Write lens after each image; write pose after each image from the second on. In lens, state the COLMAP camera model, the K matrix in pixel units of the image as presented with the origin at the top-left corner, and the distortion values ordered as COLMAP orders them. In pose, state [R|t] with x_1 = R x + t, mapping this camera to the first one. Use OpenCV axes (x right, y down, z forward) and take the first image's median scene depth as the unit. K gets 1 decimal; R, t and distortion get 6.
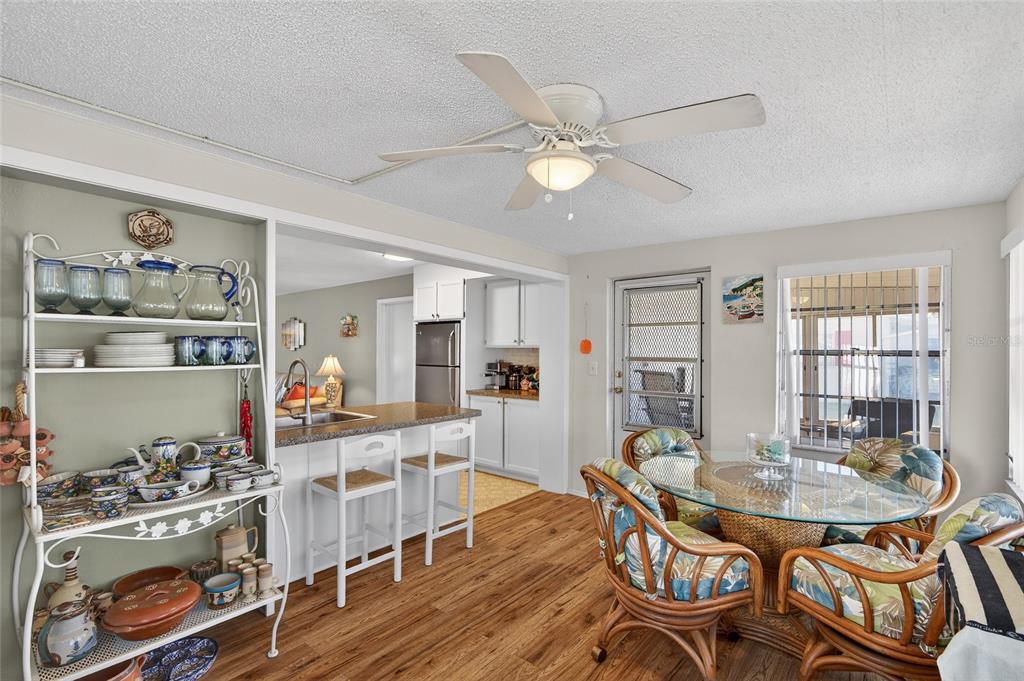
lens RADIAL K [[466.5, 0, 518.6], [0, 466.5, 348.2], [0, 0, 1]] dist [-0.001748, -0.000269]
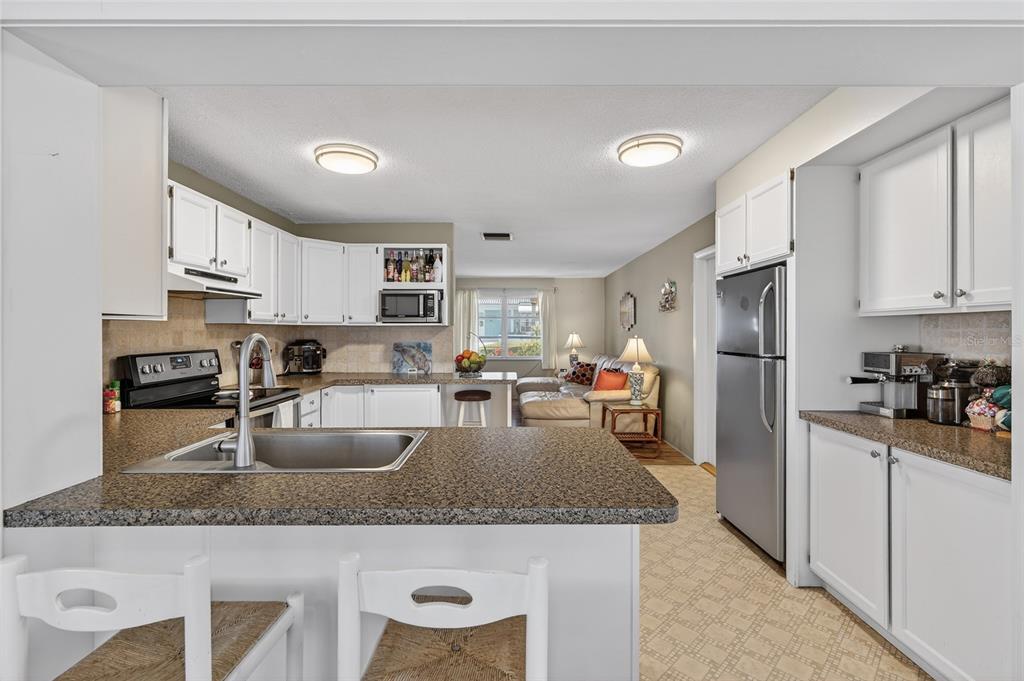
lens RADIAL K [[466.5, 0, 505.8], [0, 466.5, 332.5], [0, 0, 1]] dist [-0.001748, -0.000269]
pose [[0.628795, -0.005877, -0.777549, 0.061921], [0.007514, 0.999971, -0.001482, 0.011911], [0.777535, -0.004910, 0.628821, 0.480138]]
